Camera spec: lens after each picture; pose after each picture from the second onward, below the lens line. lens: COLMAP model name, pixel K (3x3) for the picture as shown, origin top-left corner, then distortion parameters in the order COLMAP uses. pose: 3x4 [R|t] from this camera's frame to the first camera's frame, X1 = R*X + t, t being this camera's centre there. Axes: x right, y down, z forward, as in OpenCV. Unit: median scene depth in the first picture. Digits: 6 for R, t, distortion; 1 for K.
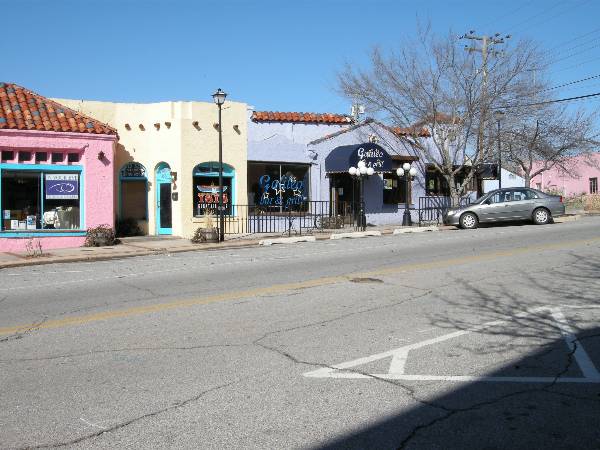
lens RADIAL K [[623.8, 0, 296.0], [0, 623.8, 225.9], [0, 0, 1]] dist [-0.182548, 0.102761]
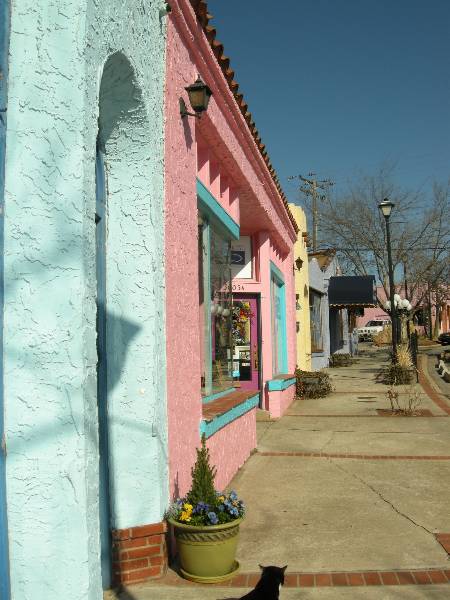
lens RADIAL K [[623.8, 0, 225.0], [0, 623.8, 300.0], [0, 0, 1]] dist [-0.182548, 0.102761]
pose [[0.759477, 0.047699, 0.648783, -0.825314], [0.024302, 0.994532, -0.101566, -0.006297], [-0.650080, 0.092903, 0.754165, 0.529294]]
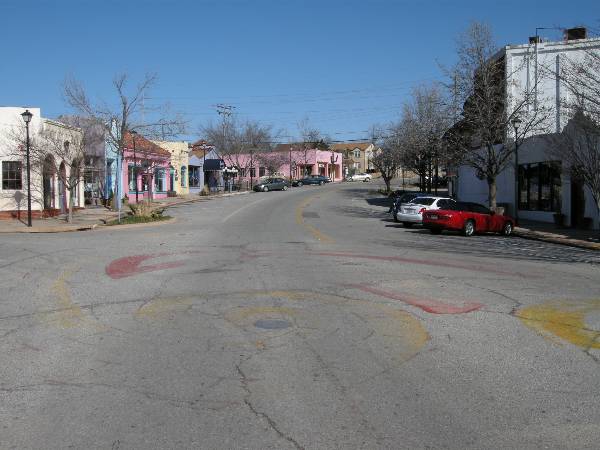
lens RADIAL K [[623.8, 0, 296.0], [0, 623.8, 225.9], [0, 0, 1]] dist [-0.182548, 0.102761]
pose [[0.715037, -0.031207, 0.698389, -1.813606], [0.007020, 0.999273, 0.037464, 0.060640], [-0.699051, -0.021886, 0.714737, -1.322726]]
